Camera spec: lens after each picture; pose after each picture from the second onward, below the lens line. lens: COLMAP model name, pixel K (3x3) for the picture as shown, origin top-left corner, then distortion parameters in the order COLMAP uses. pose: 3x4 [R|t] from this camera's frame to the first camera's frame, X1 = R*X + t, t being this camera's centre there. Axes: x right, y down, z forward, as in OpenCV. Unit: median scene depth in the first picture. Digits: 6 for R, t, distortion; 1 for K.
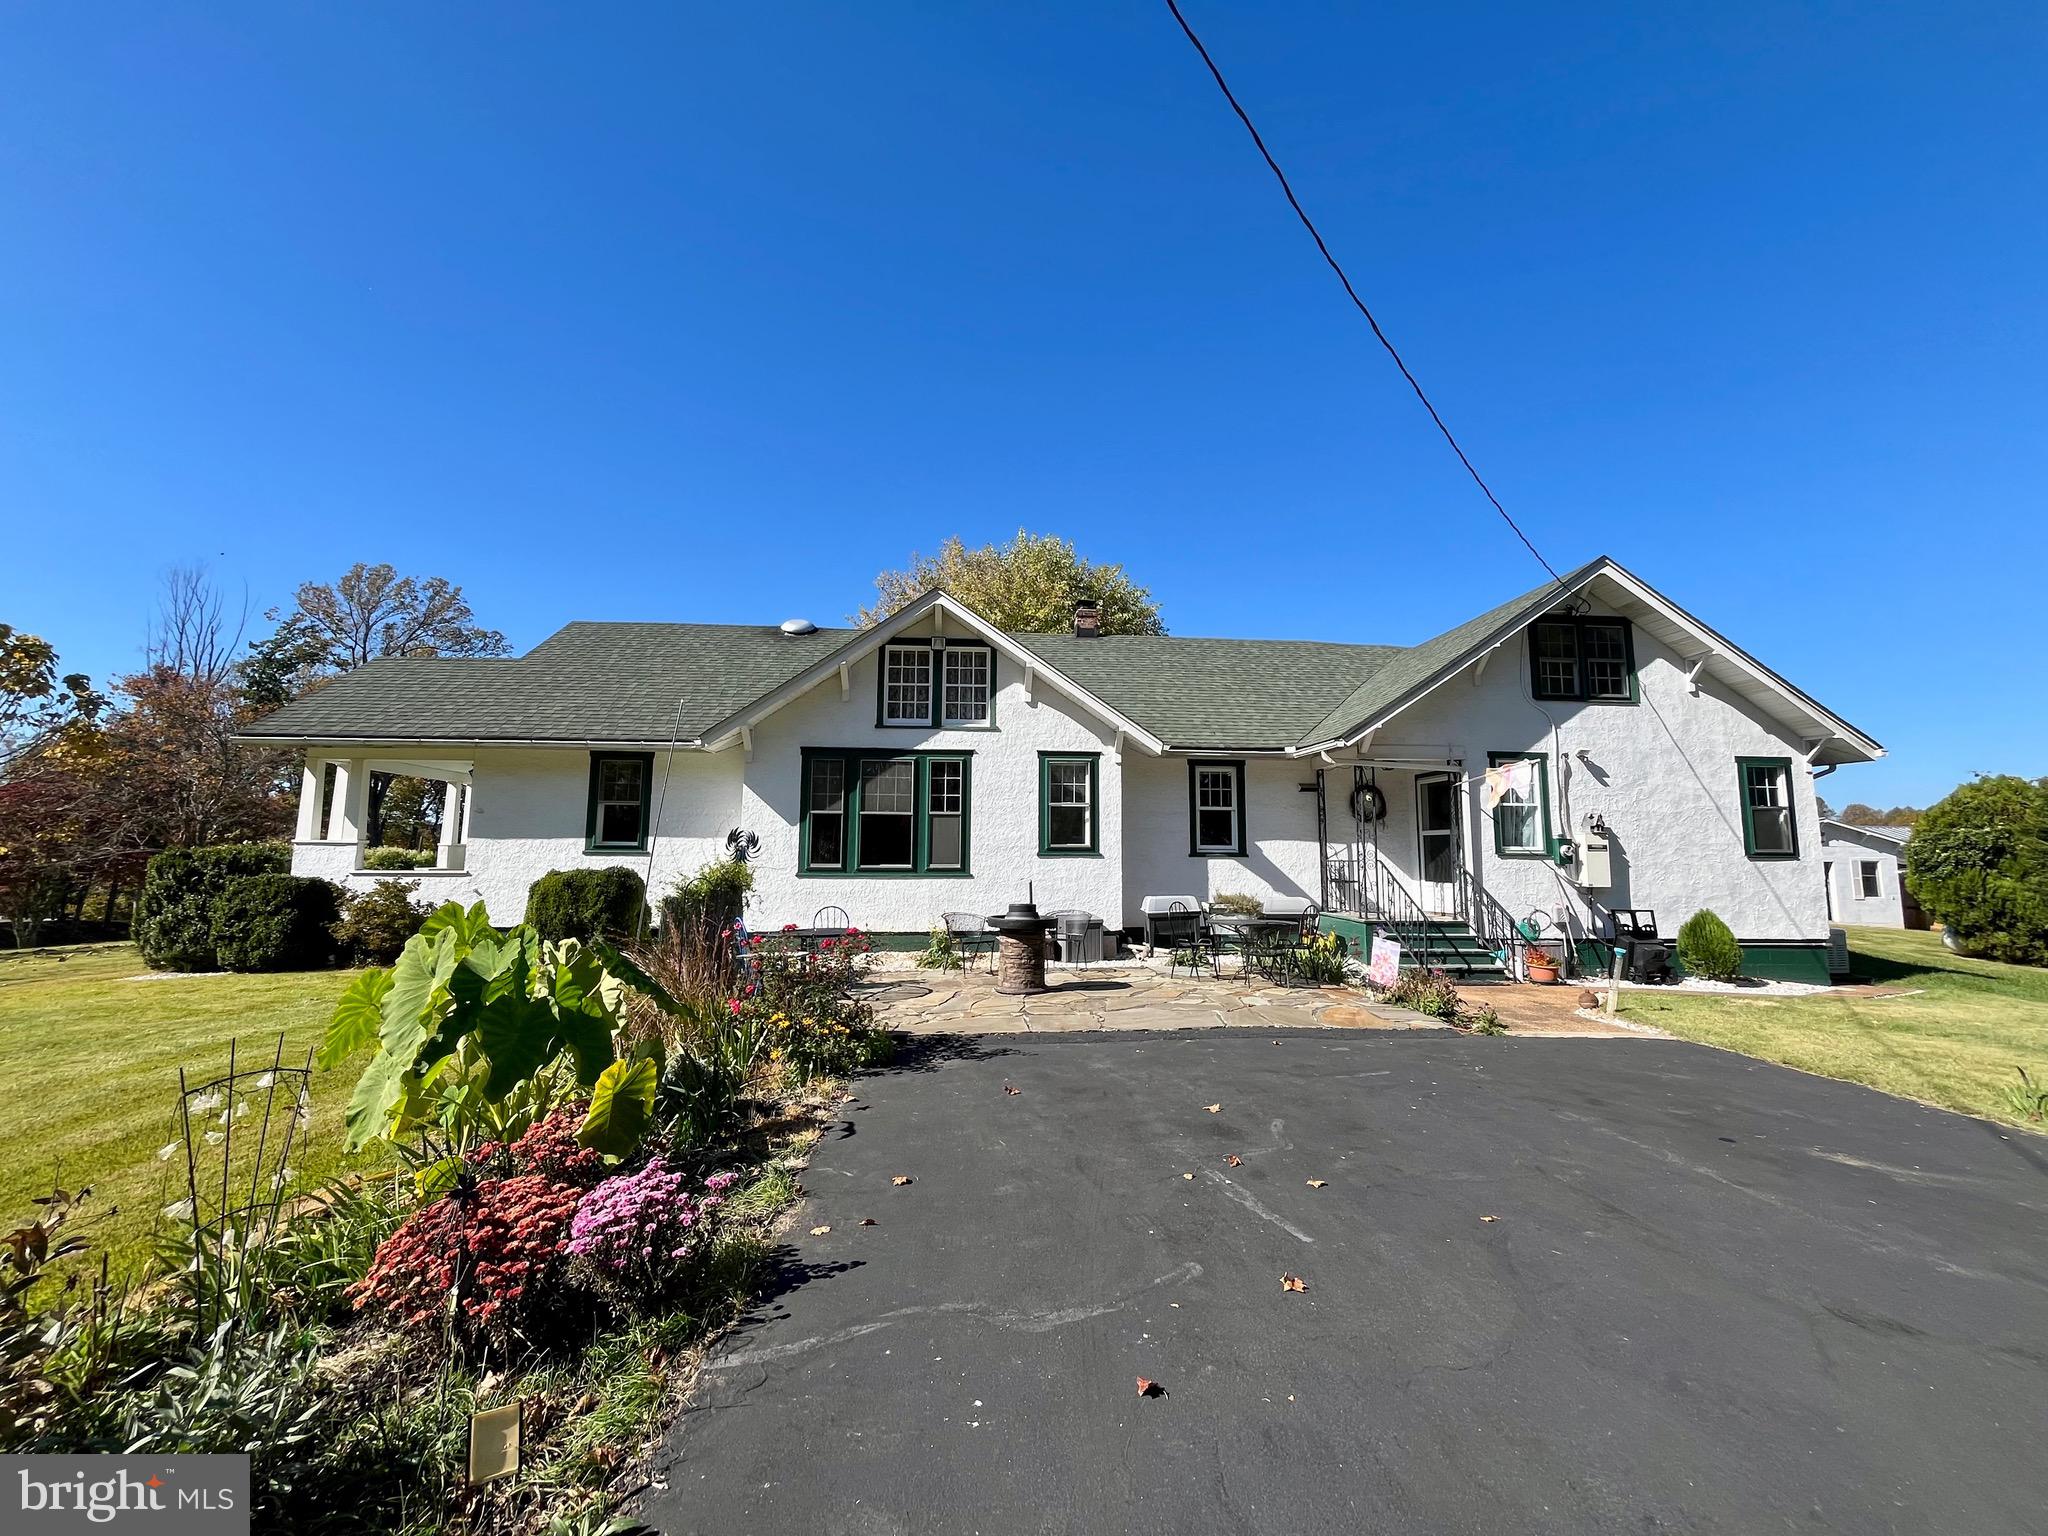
lens RADIAL K [[827.1, 0, 1024.0], [0, 827.1, 768.0], [0, 0, 1]] dist [0.000865, -0.000045]
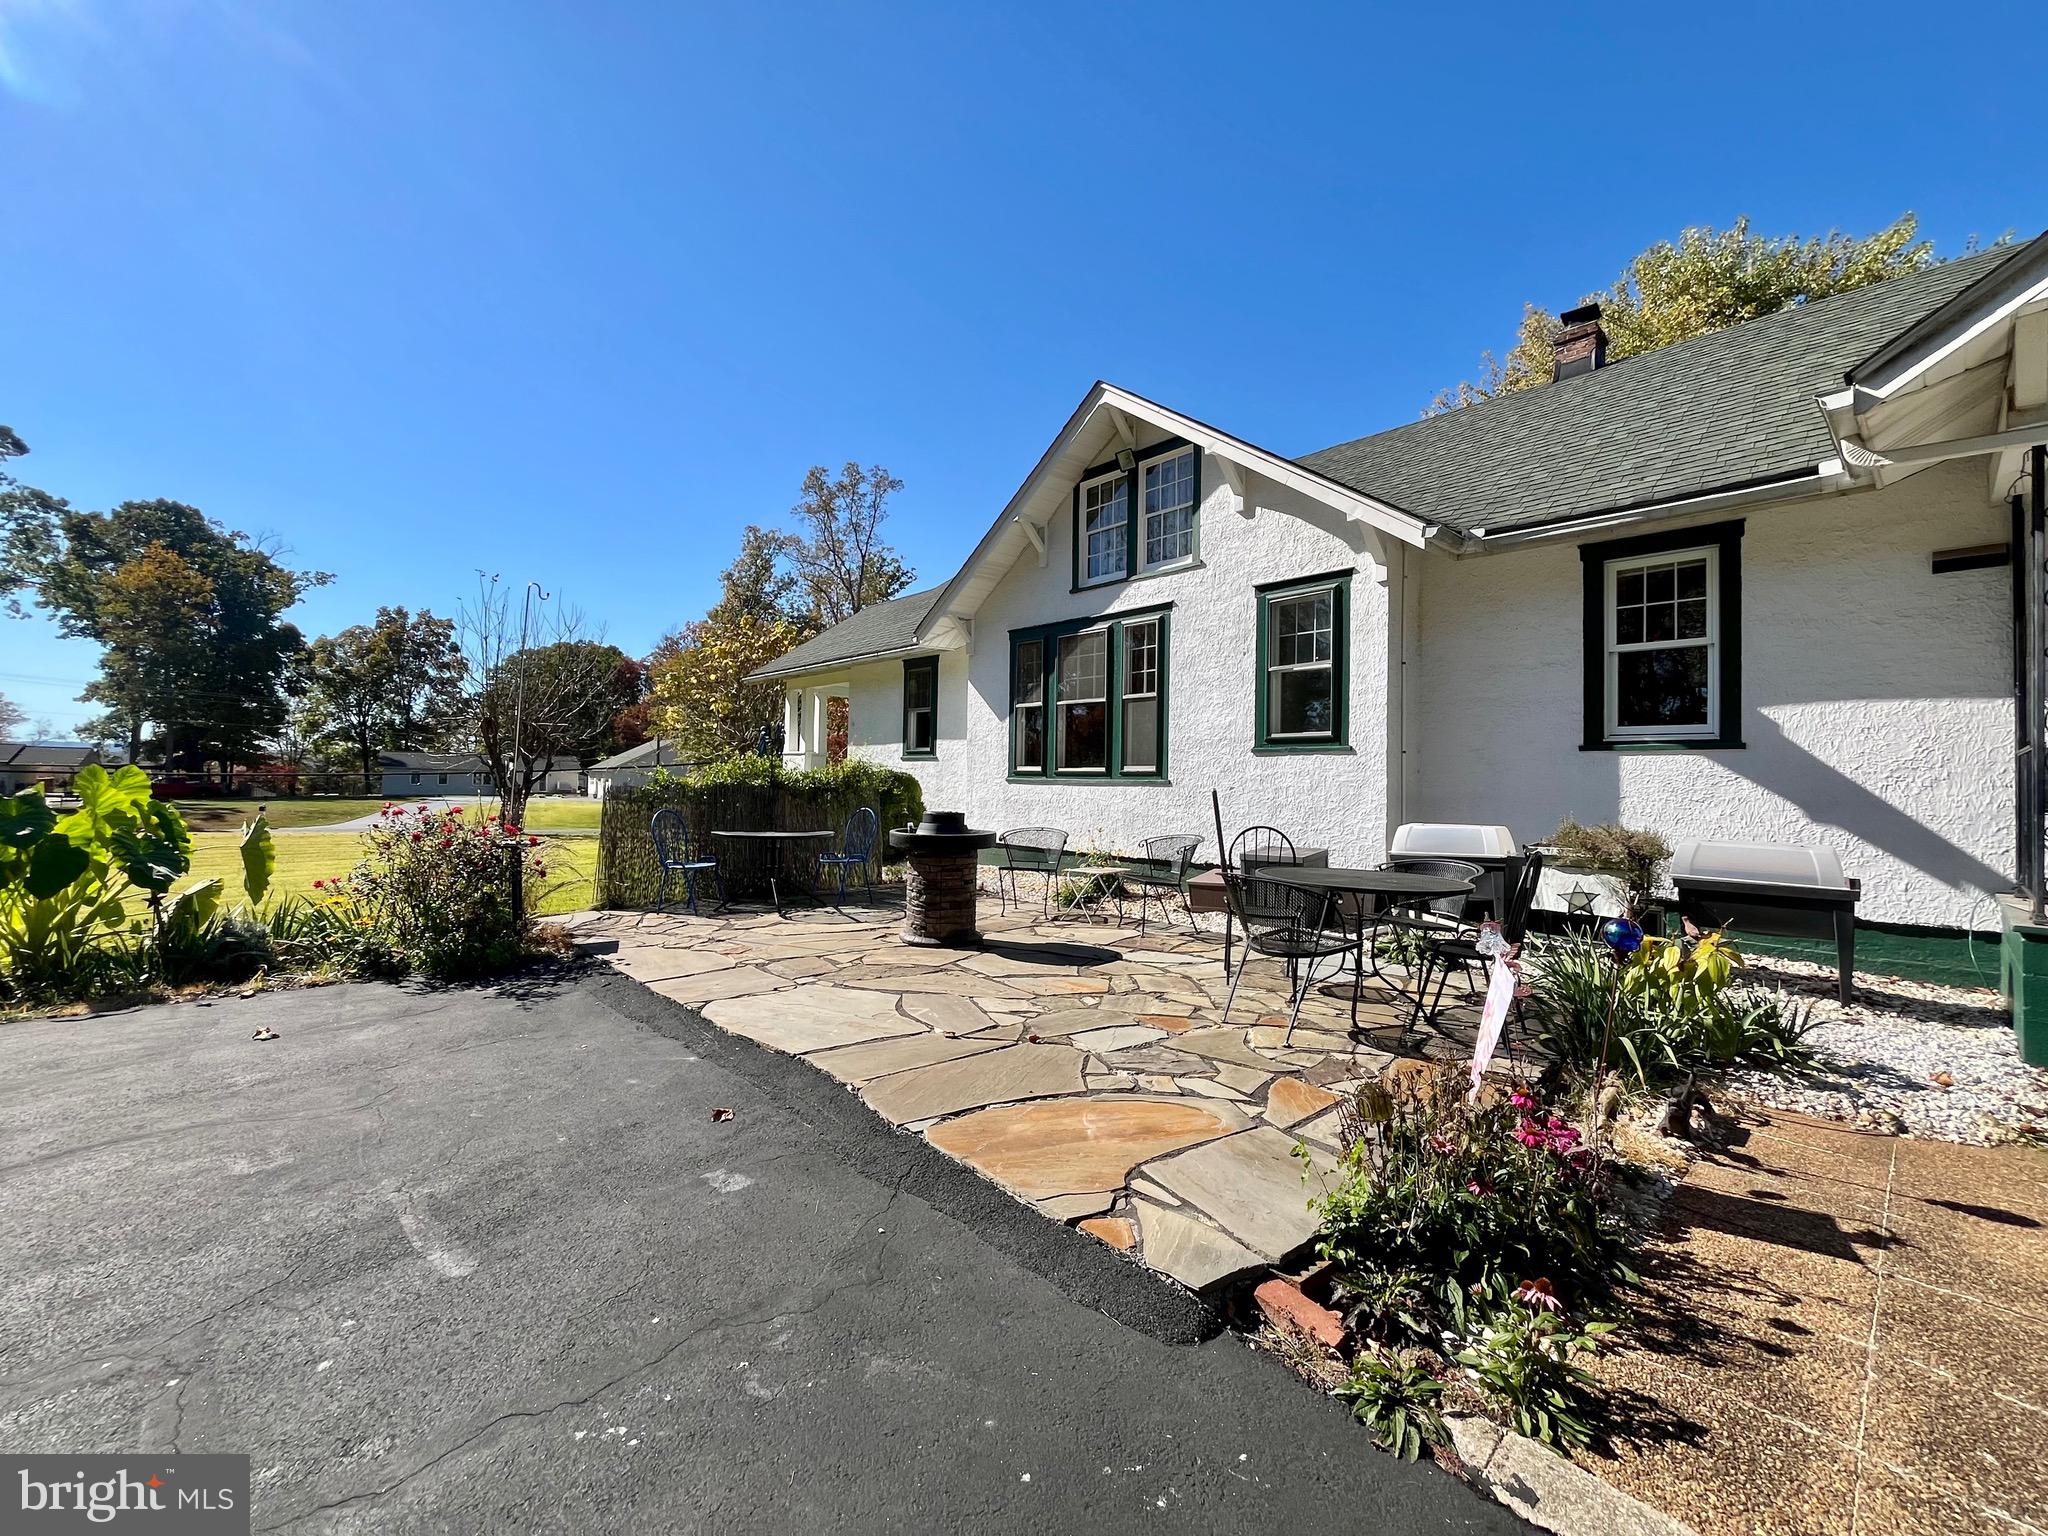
lens RADIAL K [[827.1, 0, 1024.0], [0, 827.1, 768.0], [0, 0, 1]] dist [0.000865, -0.000045]
pose [[0.602586, -0.005112, -0.798038, 0.413149], [0.075225, 0.995891, 0.050421, 0.072496], [0.794501, -0.090415, 0.600494, 0.476075]]
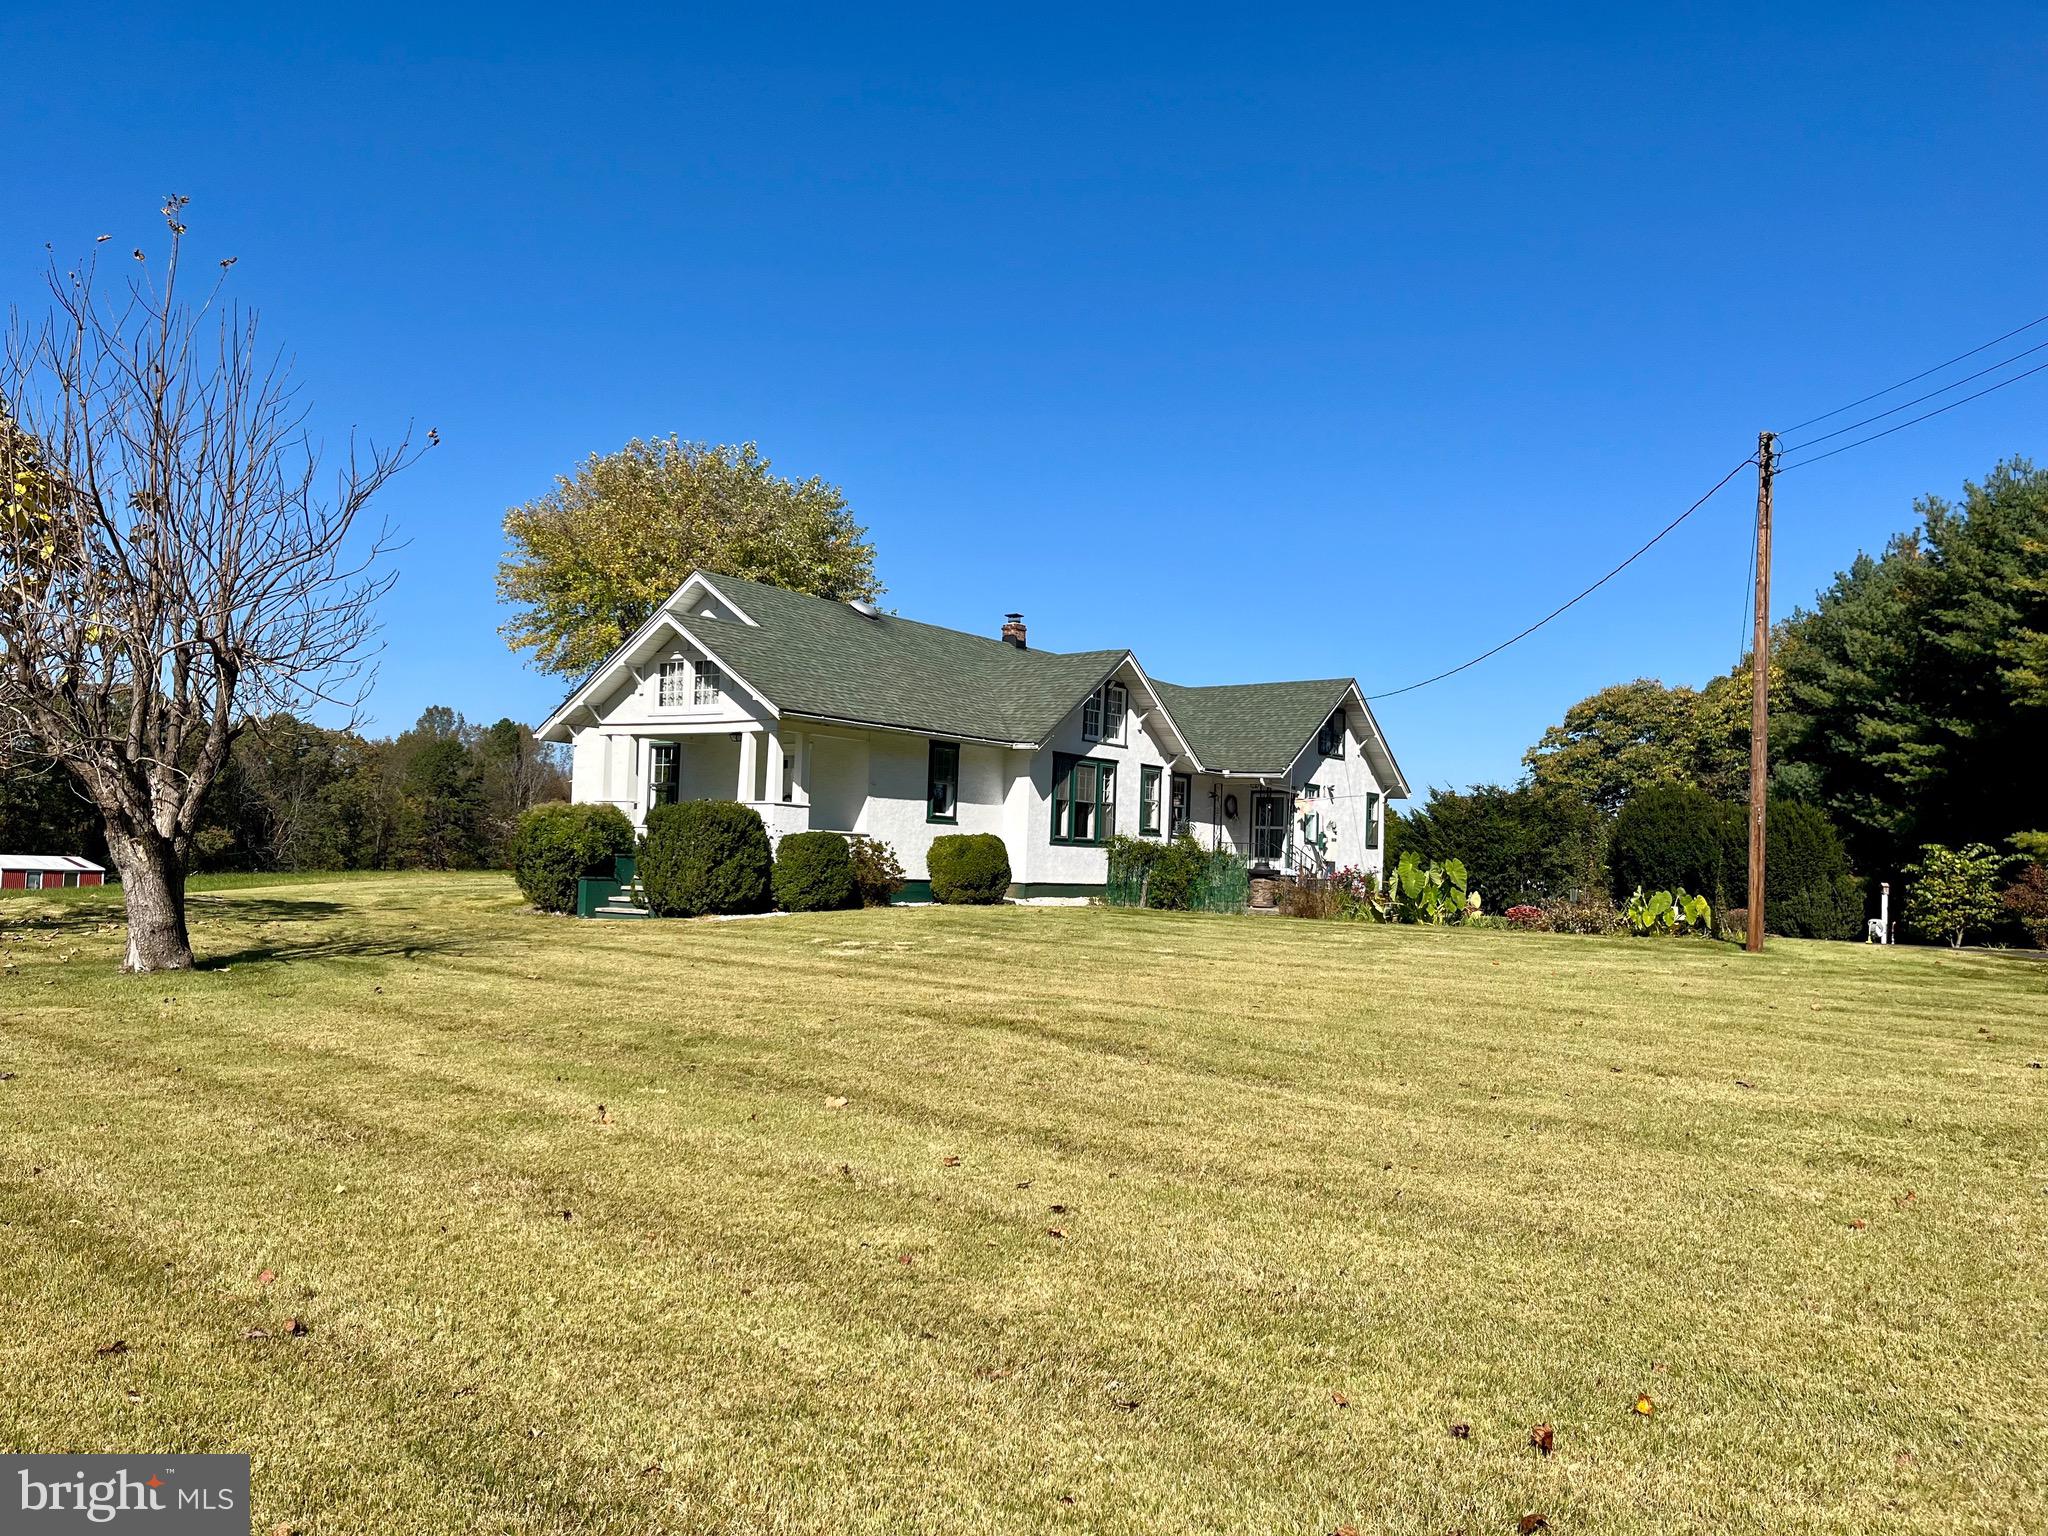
lens RADIAL K [[1524.8, 0, 1024.0], [0, 1524.8, 768.0], [0, 0, 1]] dist [0.000073, -0.000013]
pose [[0.638238, 0.061162, 0.767406, -2.219519], [-0.105848, 0.994344, 0.008783, -0.015002], [-0.762528, -0.086834, 0.641102, -0.589284]]
